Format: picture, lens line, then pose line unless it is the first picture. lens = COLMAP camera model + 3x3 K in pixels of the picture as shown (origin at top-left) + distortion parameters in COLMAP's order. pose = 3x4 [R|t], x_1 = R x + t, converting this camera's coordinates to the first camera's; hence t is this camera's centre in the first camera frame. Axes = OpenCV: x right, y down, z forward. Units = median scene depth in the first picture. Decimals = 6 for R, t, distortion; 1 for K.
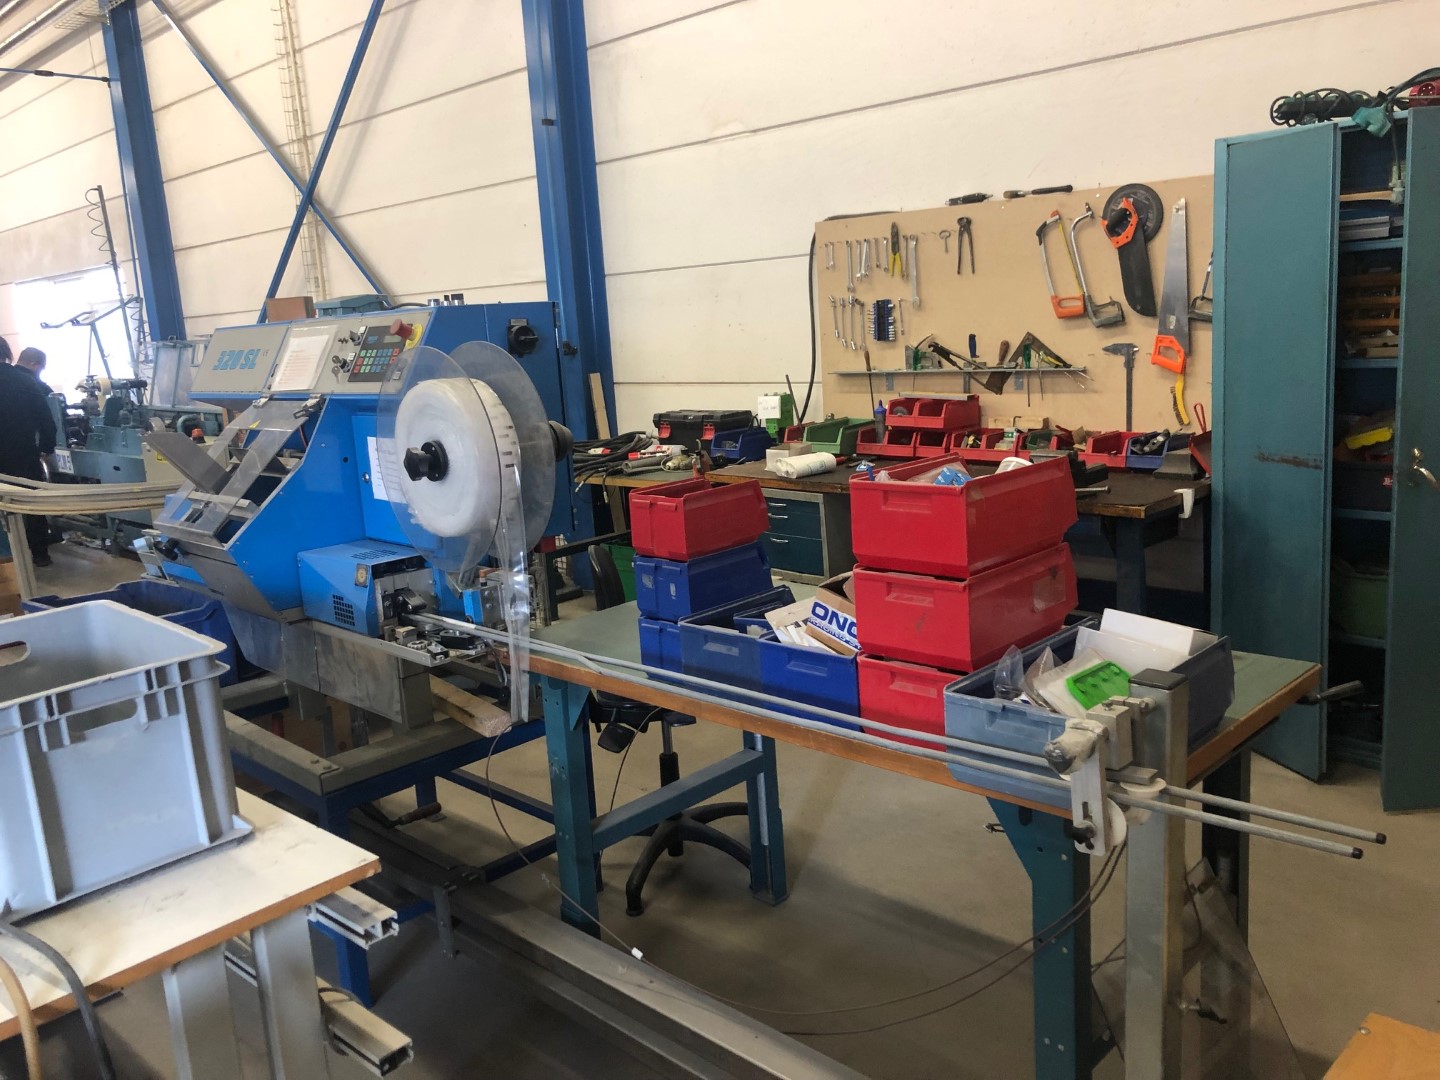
lens RADIAL K [[1196.2, 0, 704.5], [0, 1196.2, 527.6], [0, 0, 1]] dist [0.007094, 0.009545]
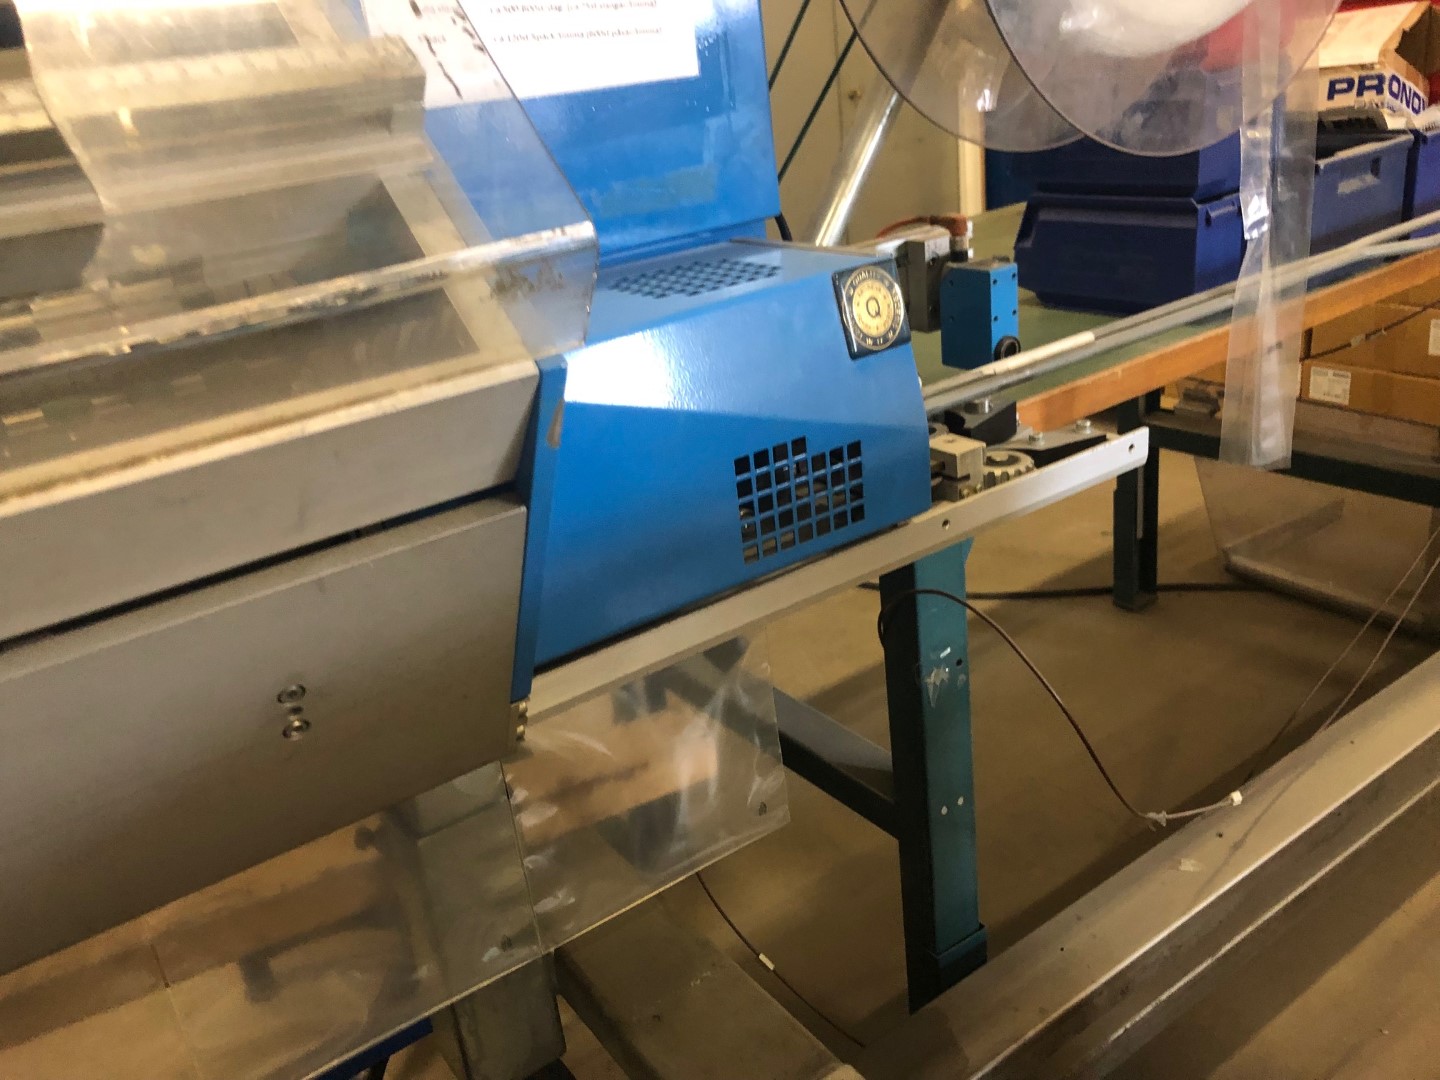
lens RADIAL K [[1196.2, 0, 704.5], [0, 1196.2, 527.6], [0, 0, 1]] dist [0.007094, 0.009545]
pose [[0.183434, -0.329457, 0.926180, -0.320250], [0.282464, 0.920099, 0.271350, 0.001449], [-0.941576, 0.211838, 0.261838, 0.569535]]
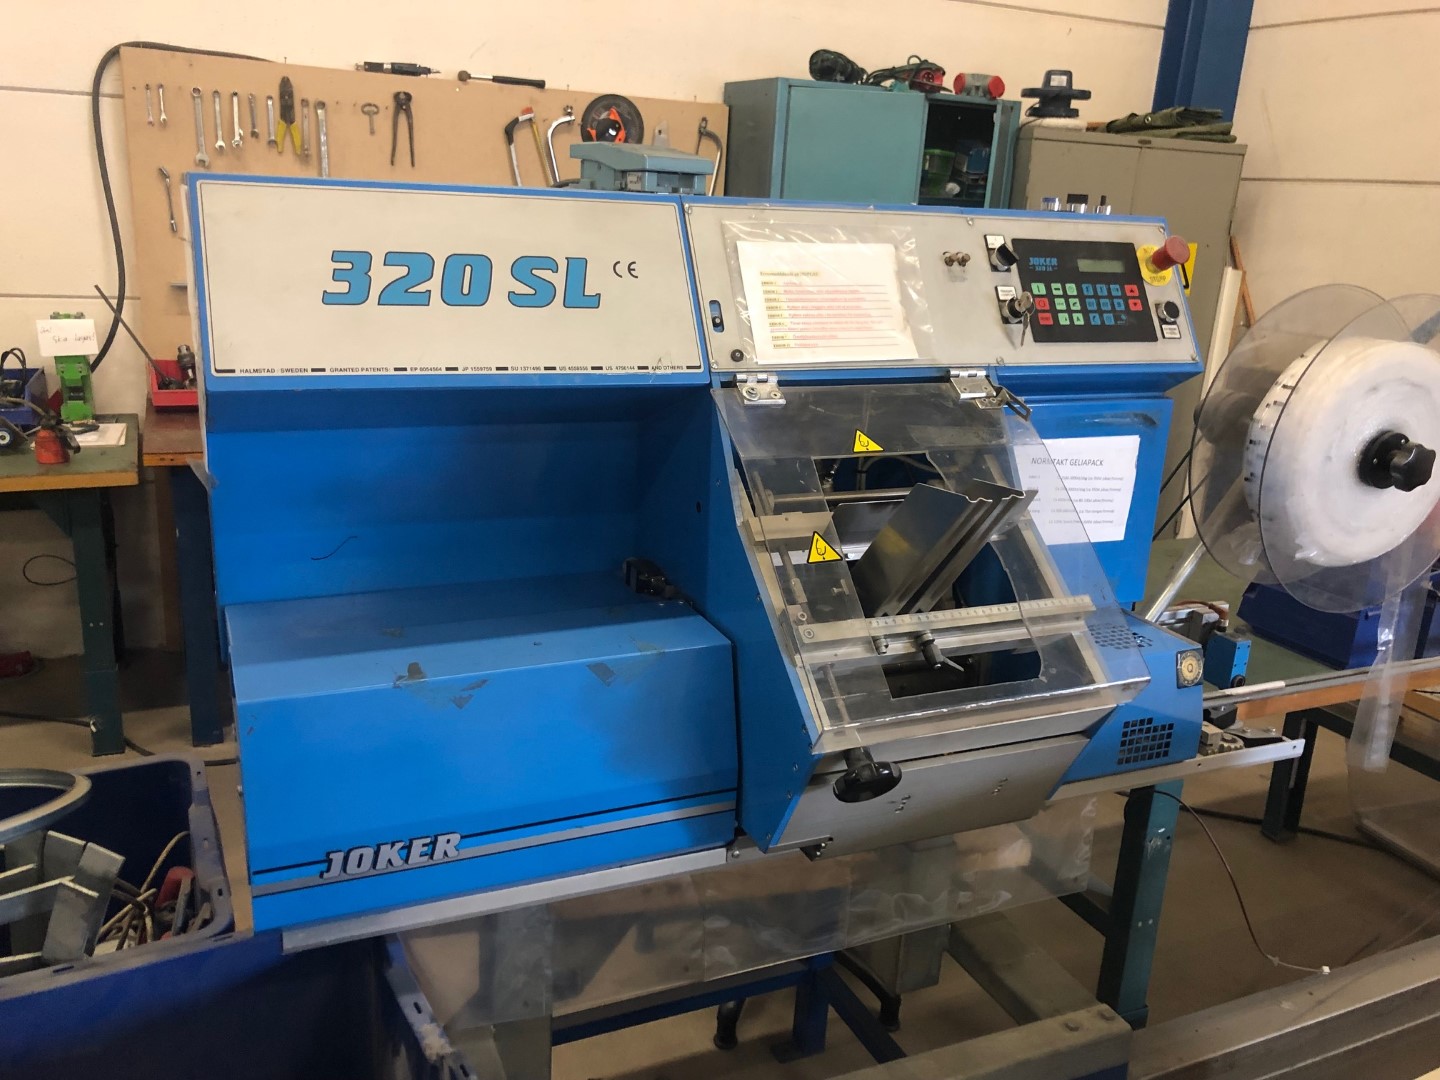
lens RADIAL K [[1197.0, 0, 720.0], [0, 1197.0, 540.0], [0, 0, 1]] dist [-0.014454, 0.080849]
pose [[0.342901, -0.183741, 0.921226, -0.530186], [0.096854, 0.982373, 0.159886, -0.083177], [-0.934365, 0.034399, 0.354653, 0.586171]]
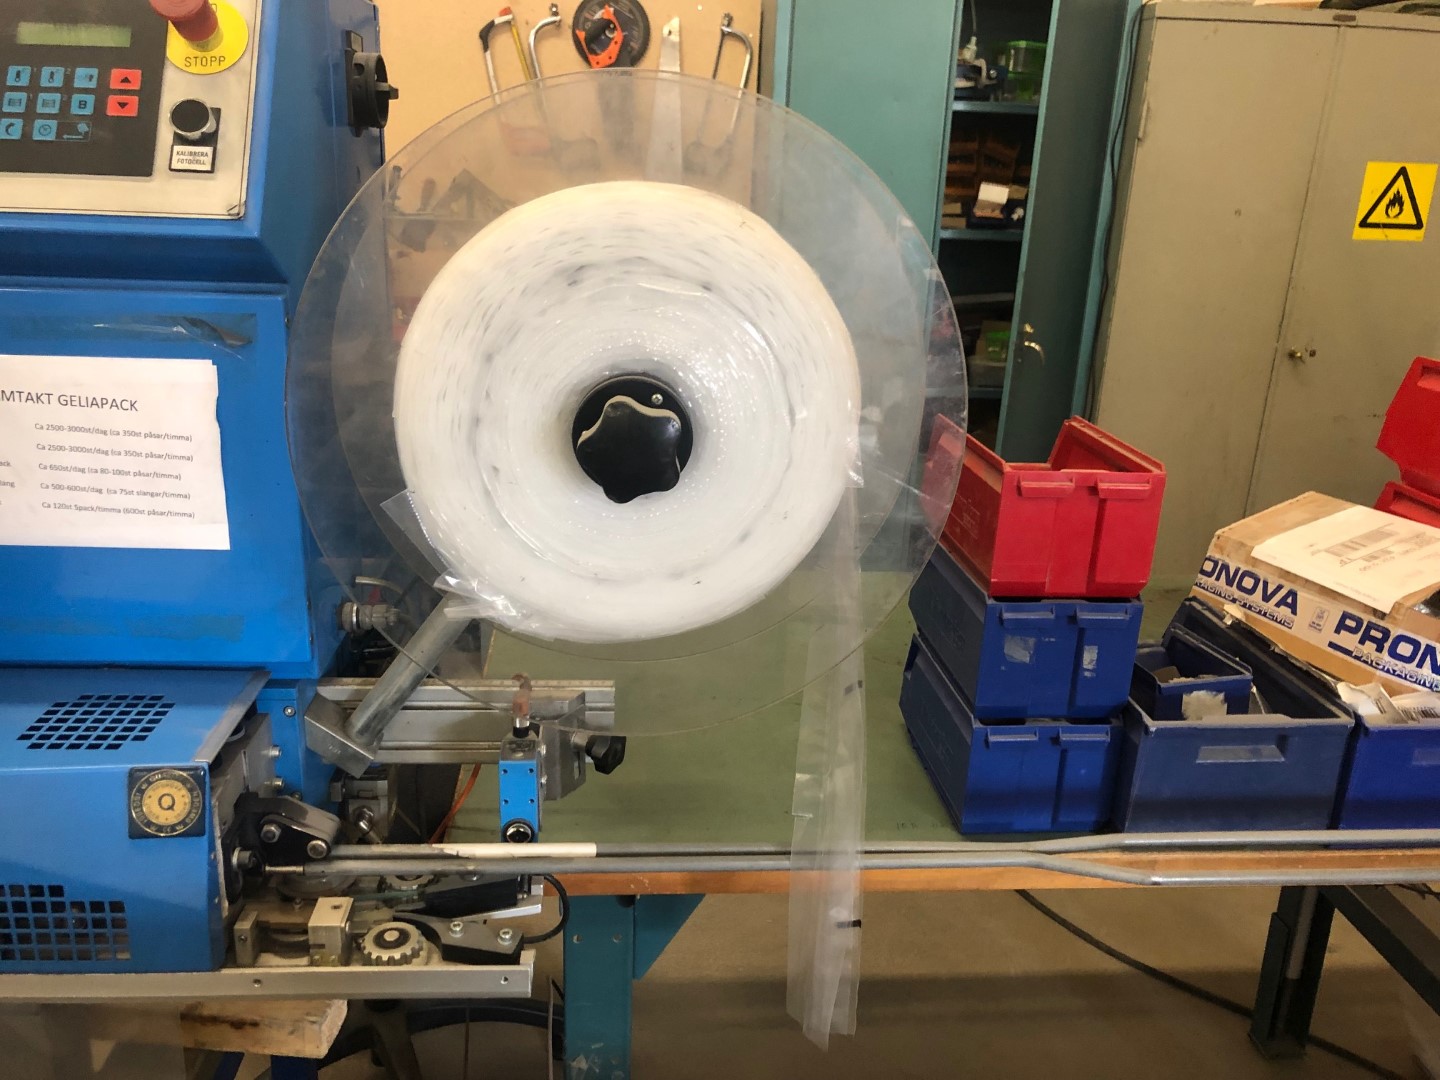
lens RADIAL K [[1196.2, 0, 704.5], [0, 1196.2, 527.6], [0, 0, 1]] dist [0.007094, 0.009545]
pose [[0.651360, -0.145578, 0.744673, -0.244735], [0.059055, 0.988172, 0.141526, -0.039854], [-0.756467, -0.048208, 0.652252, 0.403226]]
